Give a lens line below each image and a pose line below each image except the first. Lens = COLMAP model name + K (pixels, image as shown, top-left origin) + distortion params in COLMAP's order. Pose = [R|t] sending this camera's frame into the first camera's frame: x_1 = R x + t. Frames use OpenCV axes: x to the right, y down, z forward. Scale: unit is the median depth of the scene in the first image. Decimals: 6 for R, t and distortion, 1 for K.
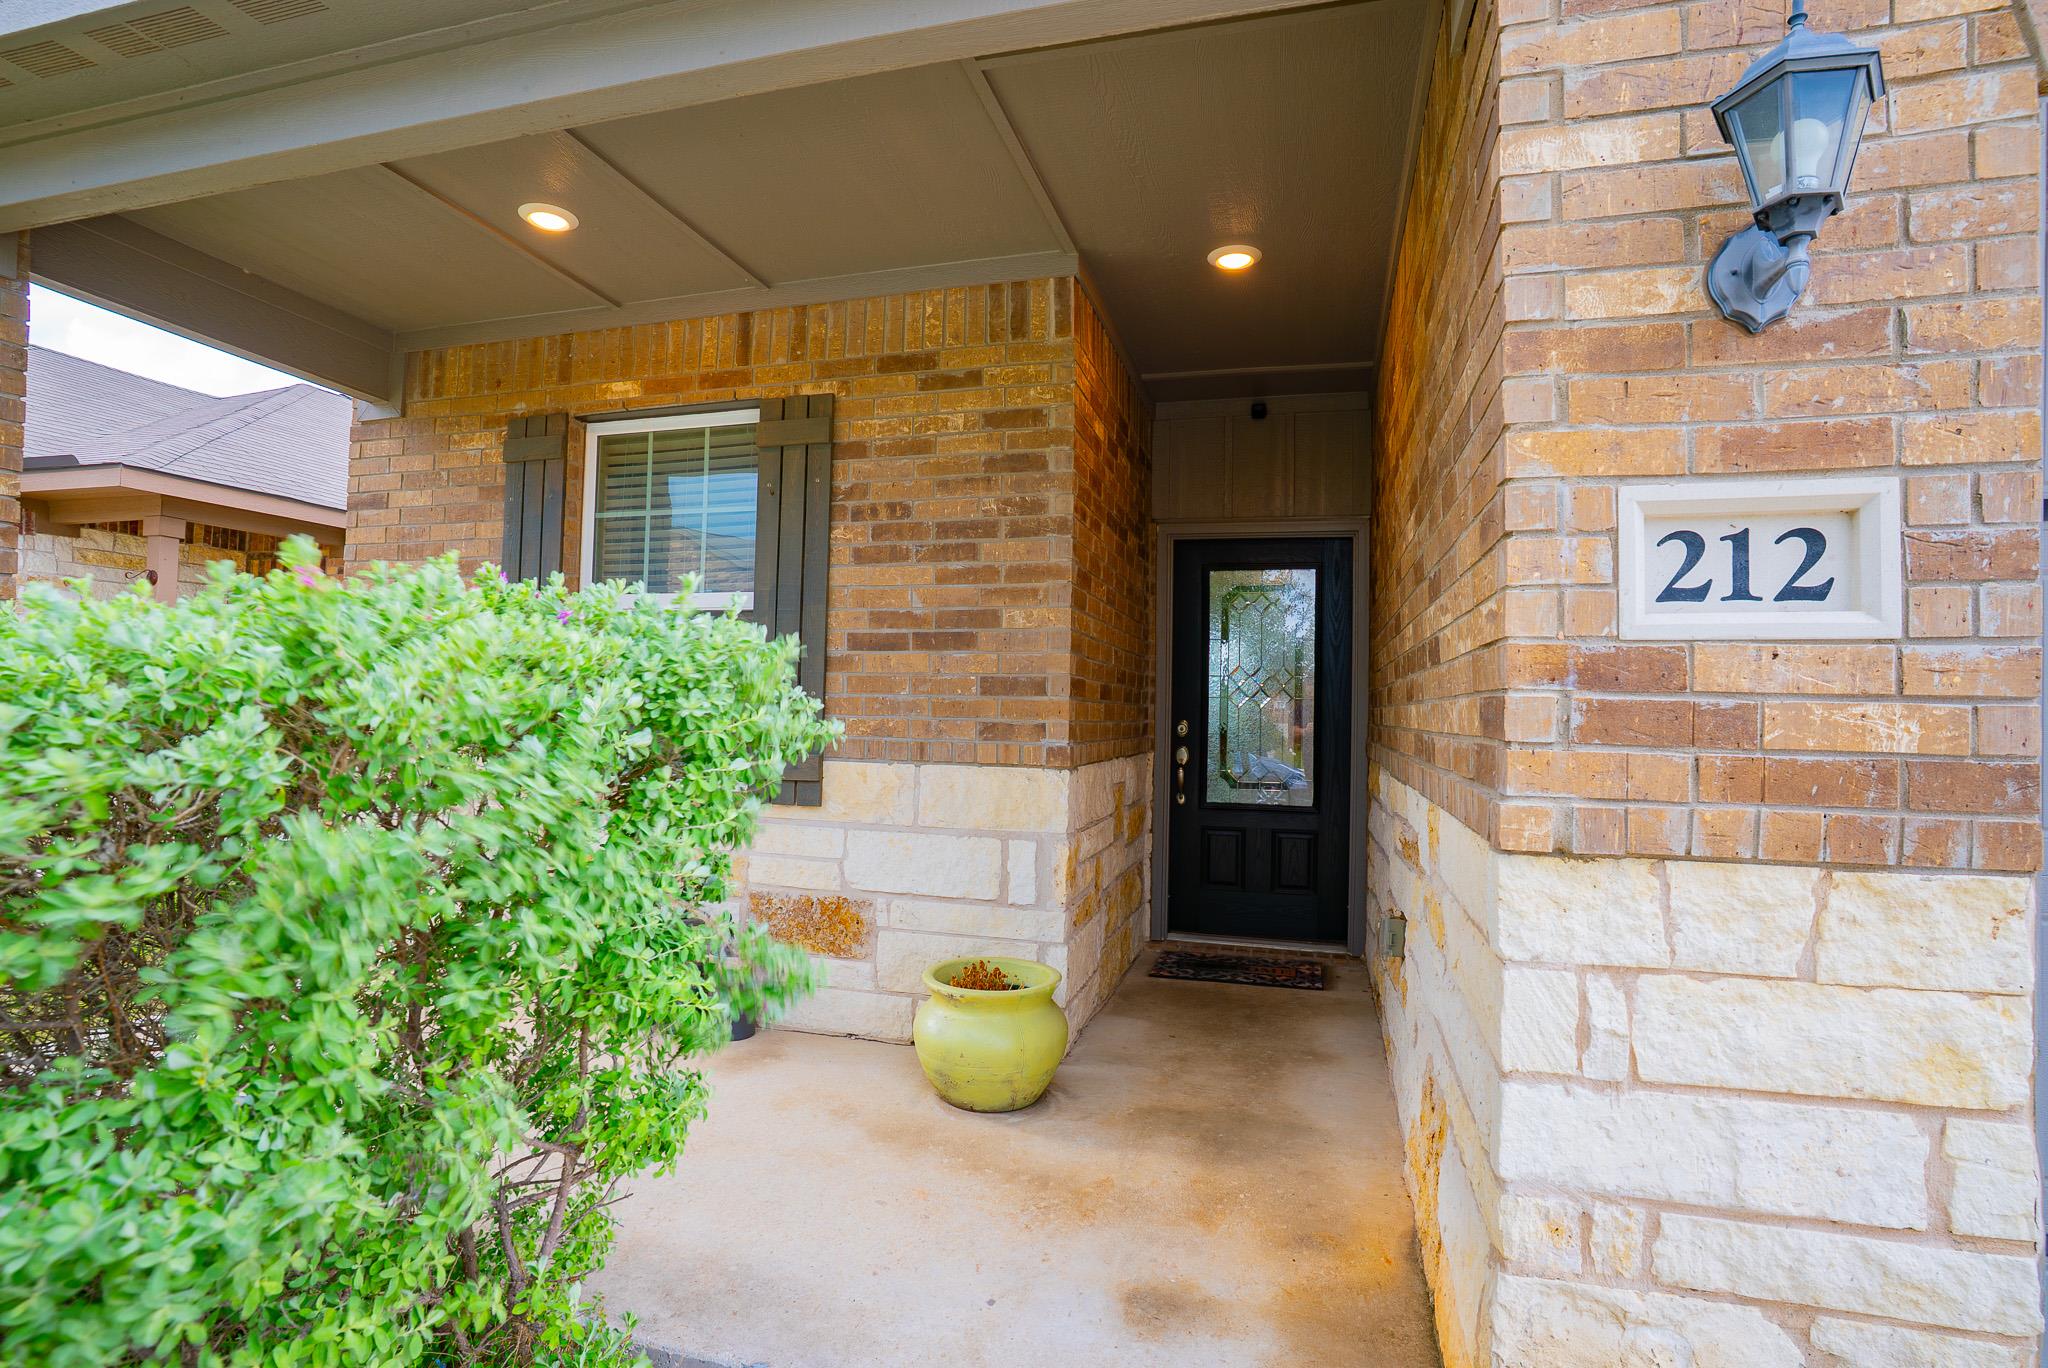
lens RADIAL K [[1009.9, 0, 1024.0], [0, 1009.9, 684.0], [0, 0, 1]] dist [-0.093268, 0.052932]
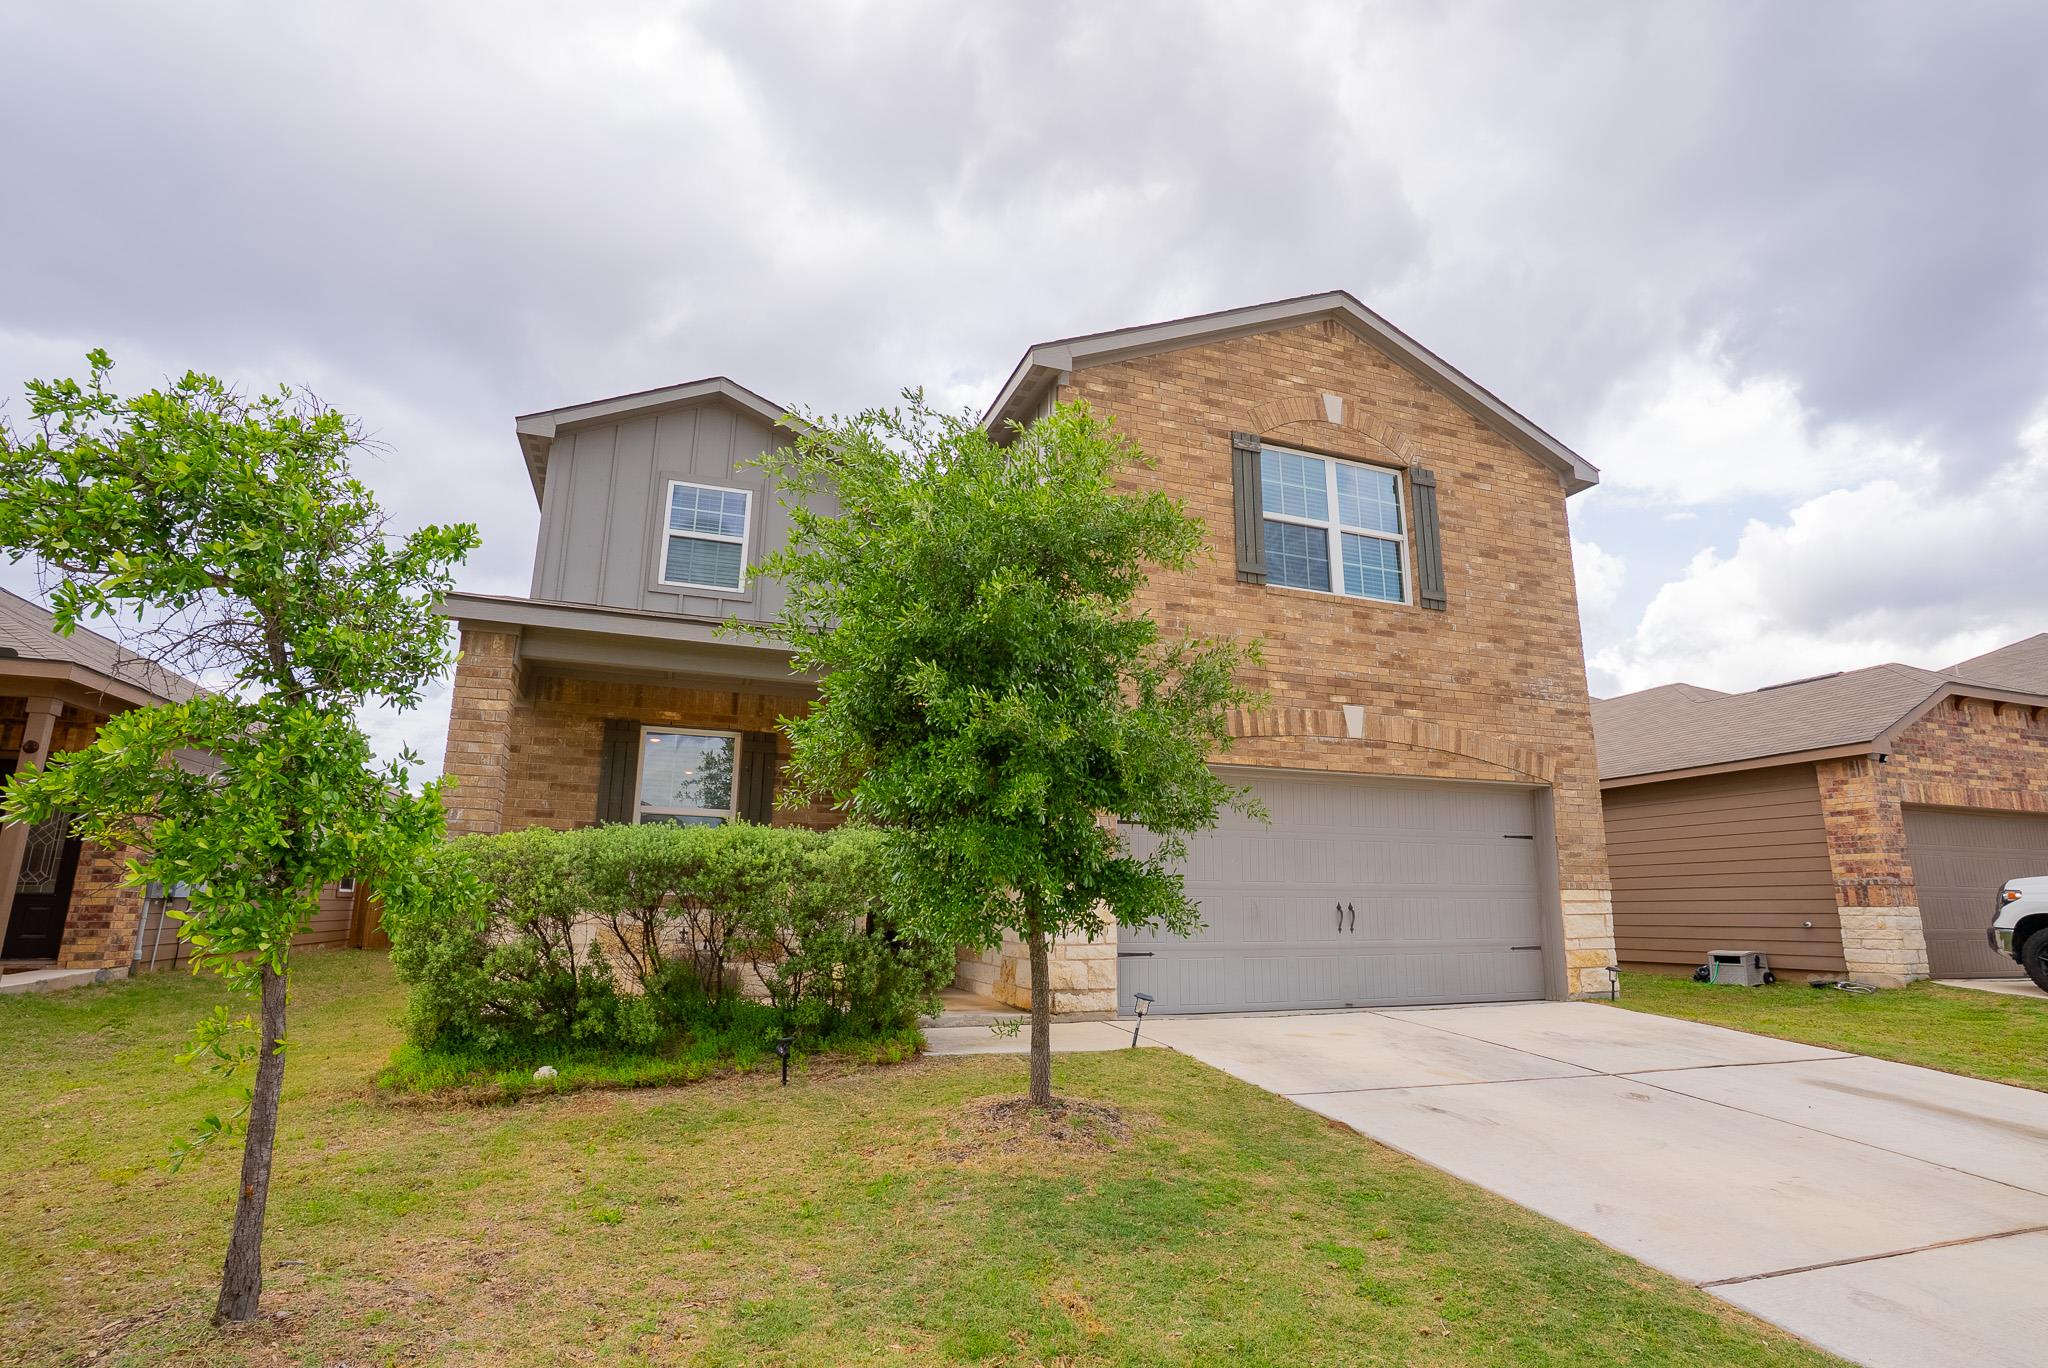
lens RADIAL K [[1009.9, 0, 1024.0], [0, 1009.9, 684.0], [0, 0, 1]] dist [-0.093268, 0.052932]
pose [[0.811055, 0.118082, 0.572928, -1.145145], [-0.009809, 0.982022, -0.188512, 0.057178], [-0.584888, 0.147274, 0.797632, -1.393056]]
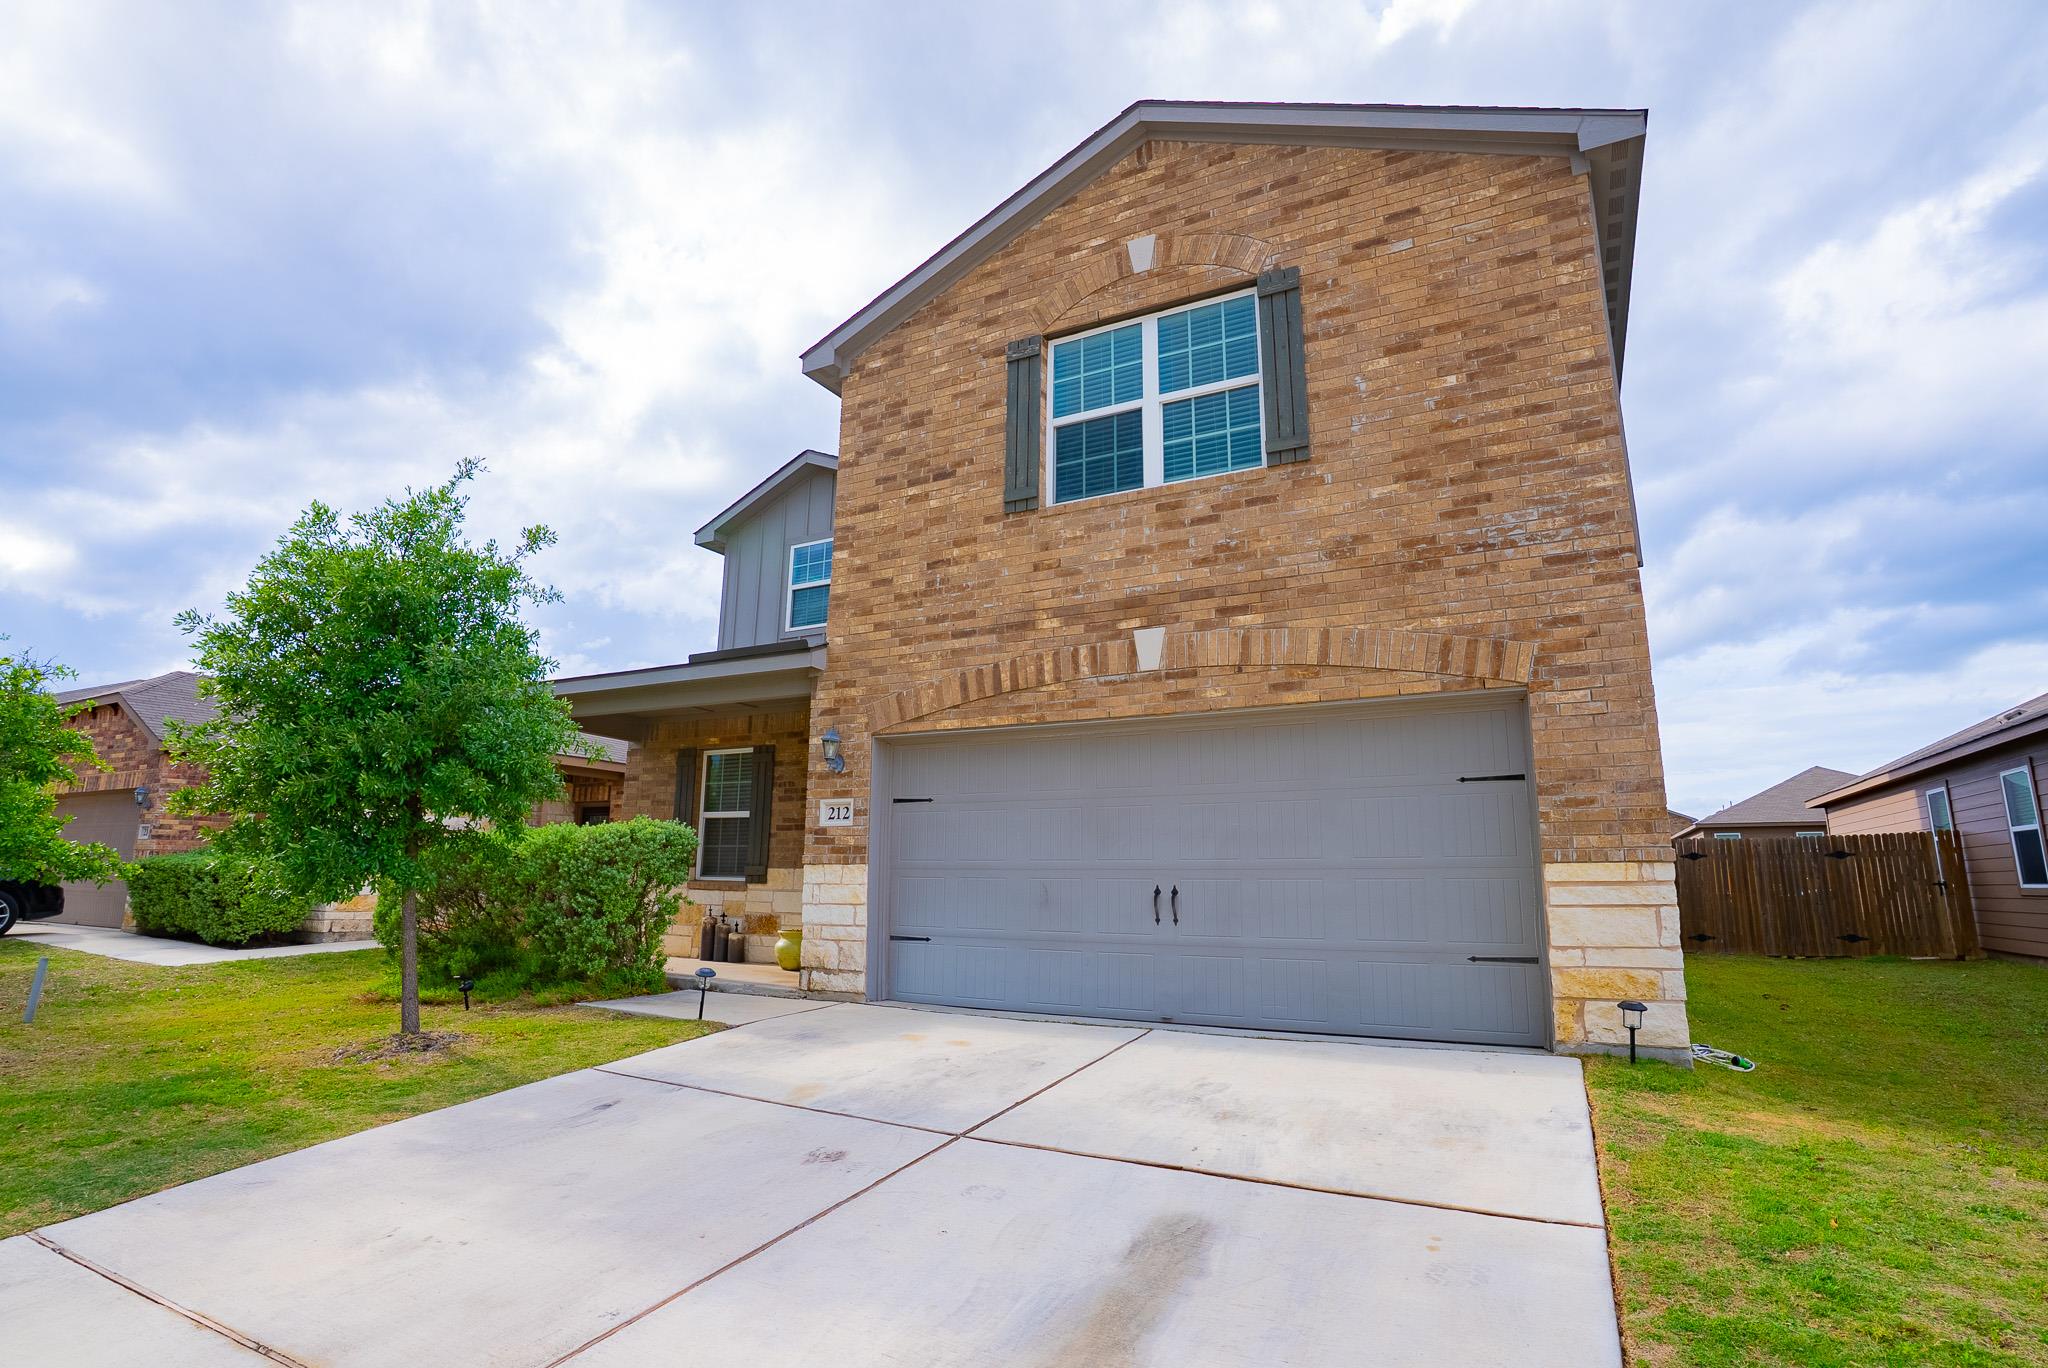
lens RADIAL K [[1009.9, 0, 1024.0], [0, 1009.9, 684.0], [0, 0, 1]] dist [-0.093268, 0.052932]
pose [[0.976776, -0.049476, -0.208472, 1.178667], [0.011701, 0.983839, -0.178671, 0.077600], [0.213942, 0.172082, 0.961570, -1.767266]]
